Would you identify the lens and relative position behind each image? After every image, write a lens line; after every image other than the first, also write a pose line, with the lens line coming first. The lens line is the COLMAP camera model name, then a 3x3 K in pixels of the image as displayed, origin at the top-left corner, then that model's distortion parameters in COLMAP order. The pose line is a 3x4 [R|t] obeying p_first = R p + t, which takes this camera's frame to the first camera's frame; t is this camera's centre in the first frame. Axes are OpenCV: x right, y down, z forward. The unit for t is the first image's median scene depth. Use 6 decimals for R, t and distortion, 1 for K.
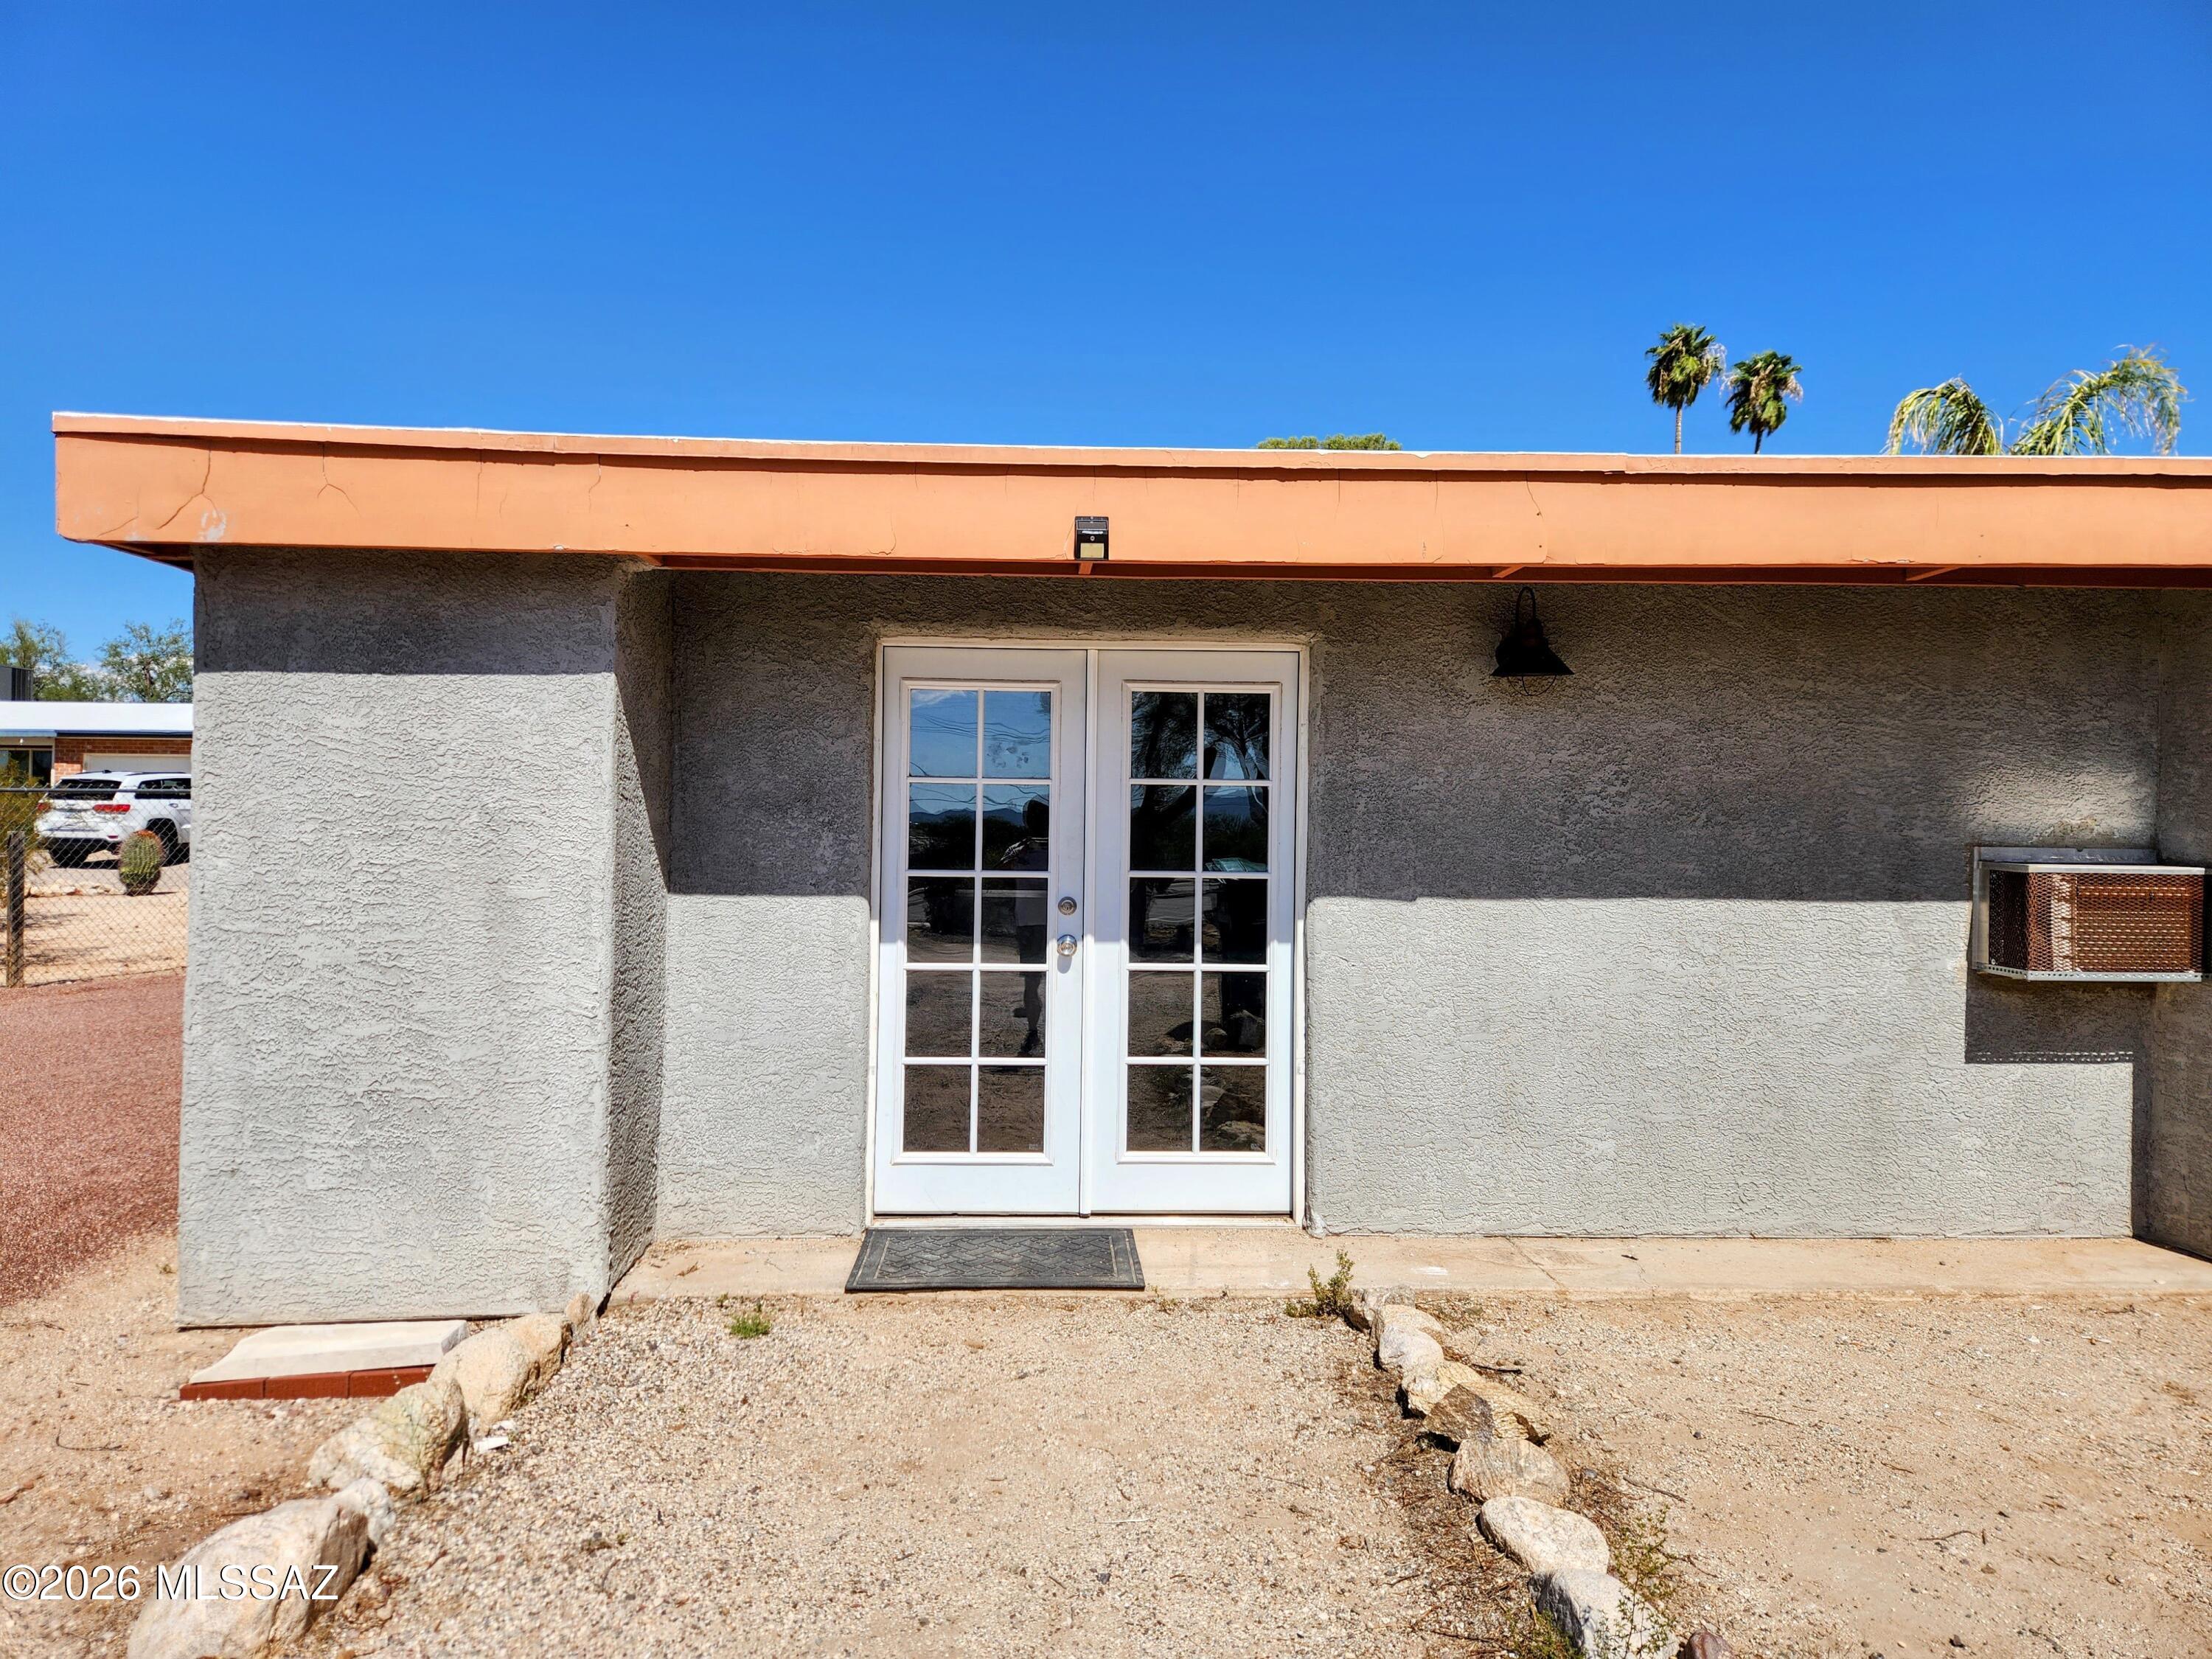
lens RADIAL K [[1453.3, 0, 1096.4], [0, 1453.3, 821.5], [0, 0, 1]] dist [0.084273, -0.080283]
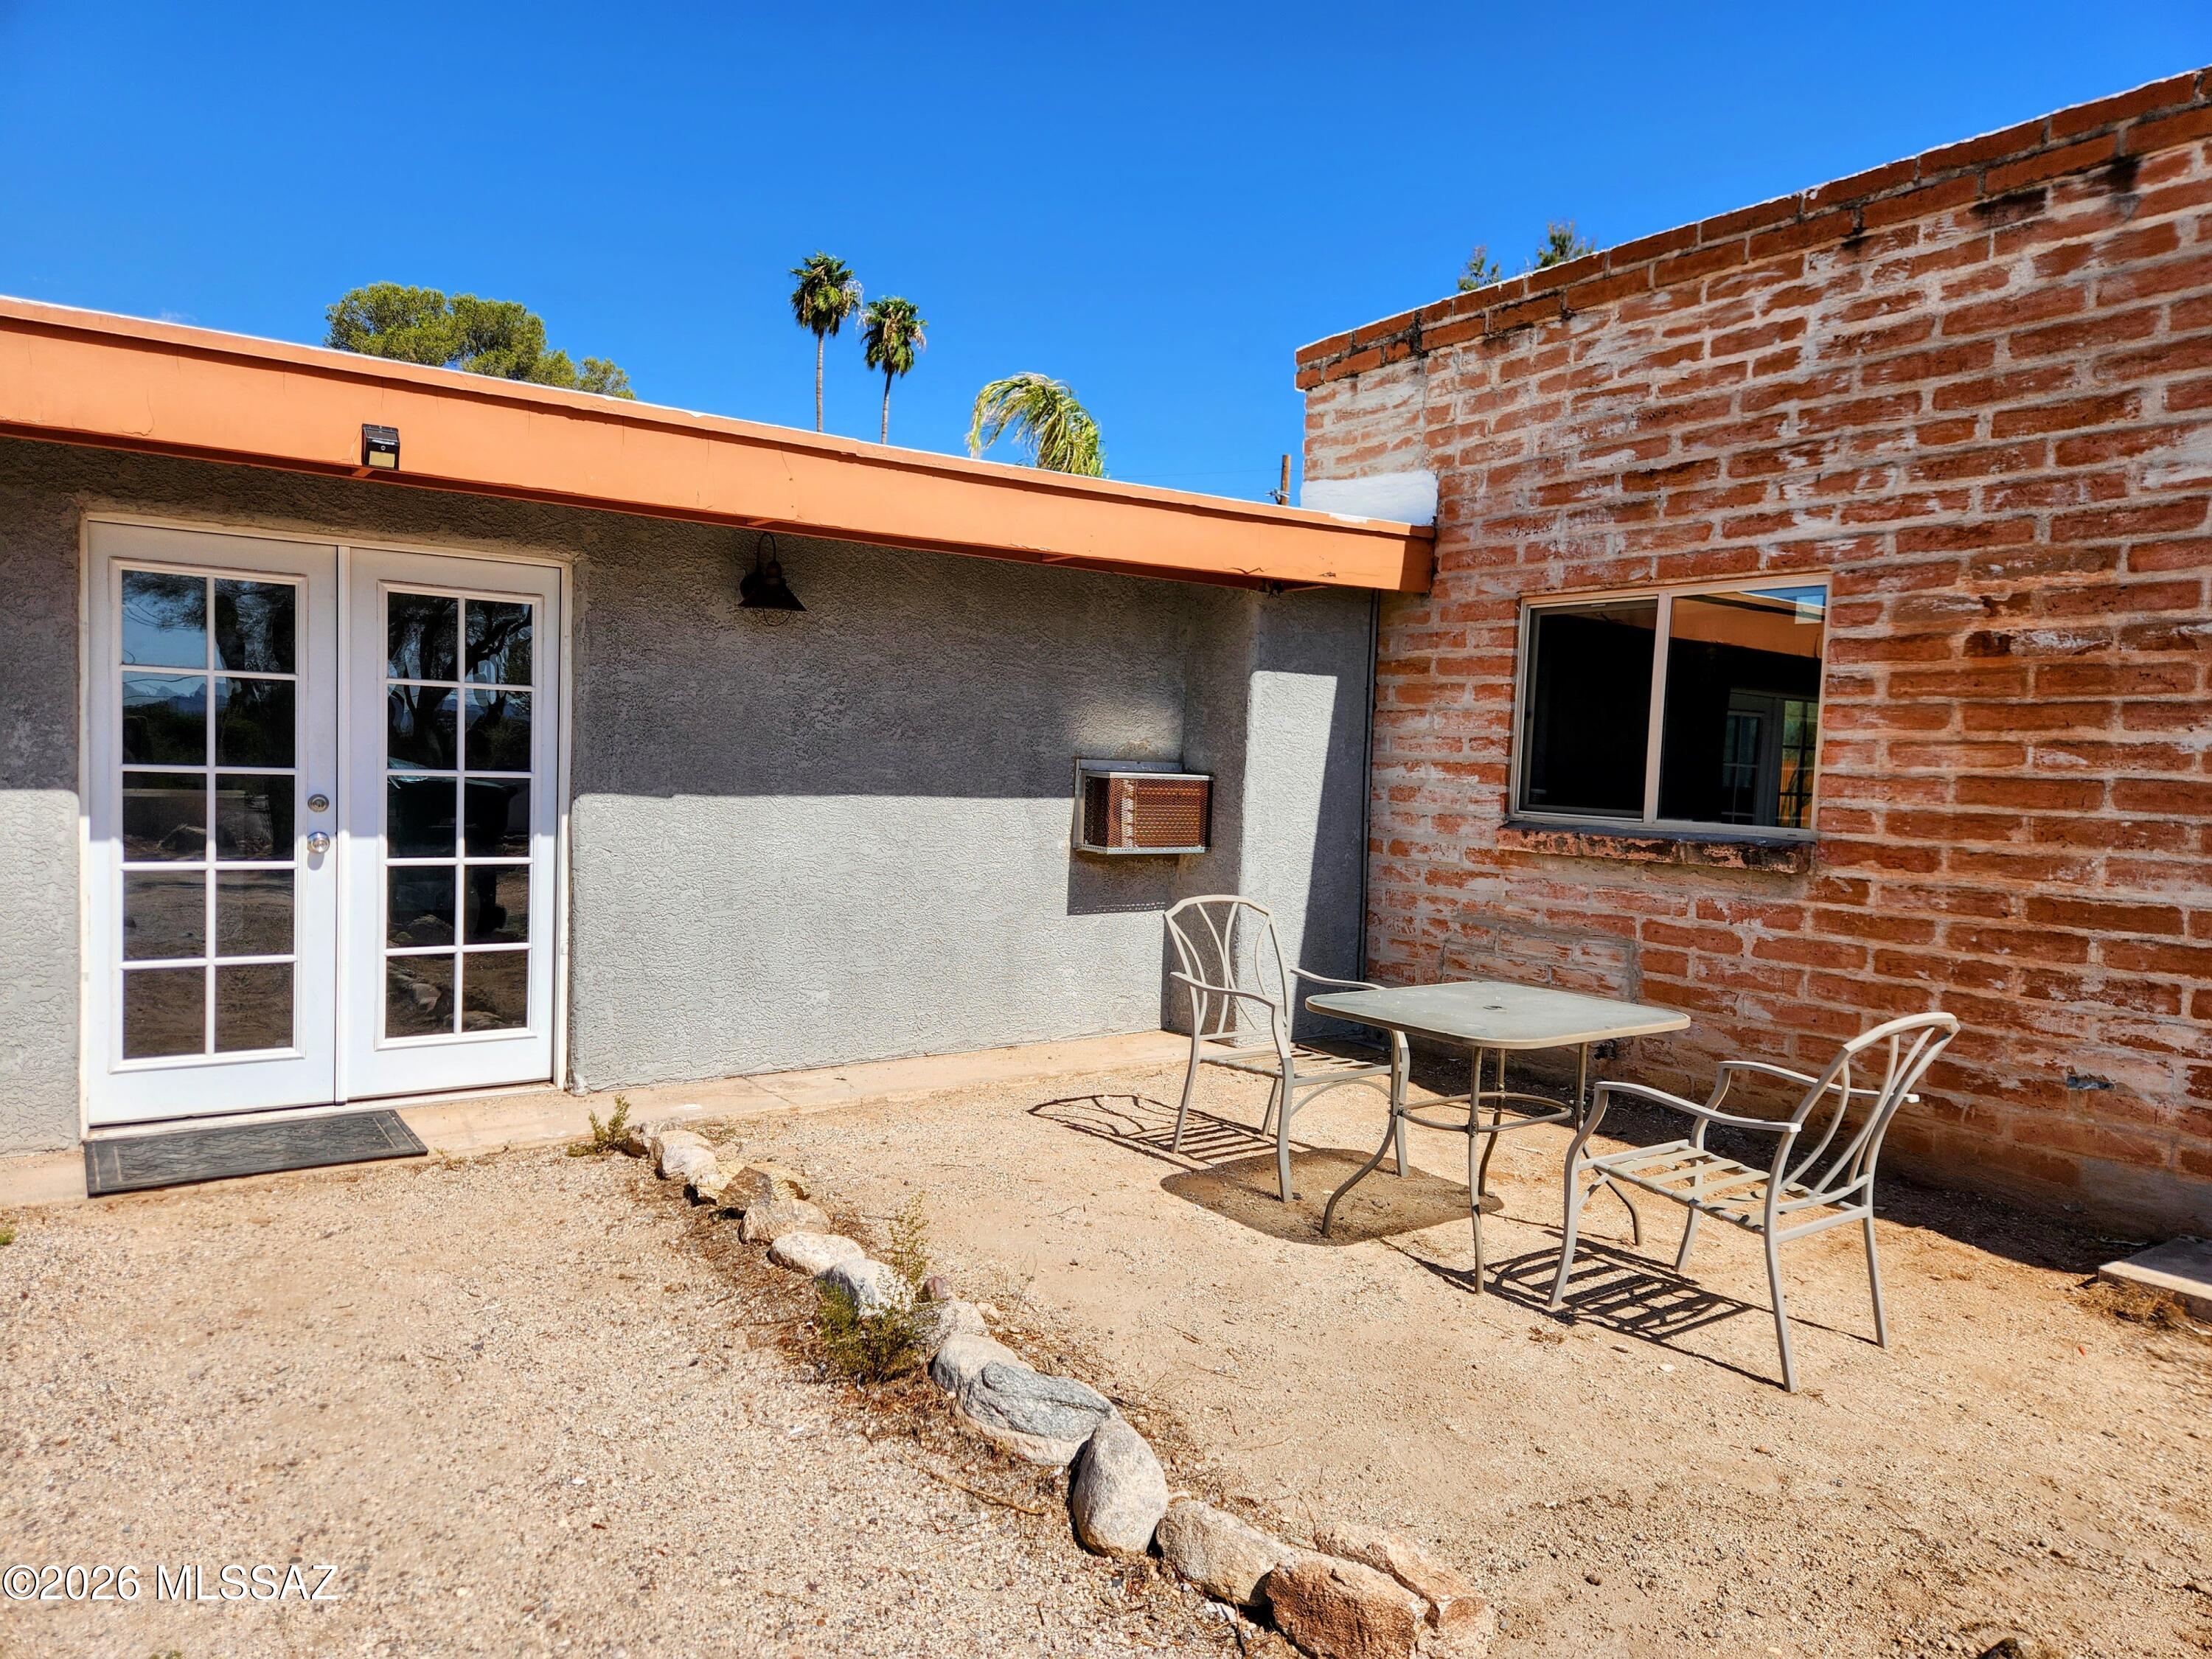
lens RADIAL K [[1453.3, 0, 1096.4], [0, 1453.3, 821.5], [0, 0, 1]] dist [0.084273, -0.080283]
pose [[0.842581, -0.006369, 0.538532, -0.121116], [-0.028850, 0.997961, 0.056941, -0.002535], [-0.537797, -0.063514, 0.840679, -0.149996]]
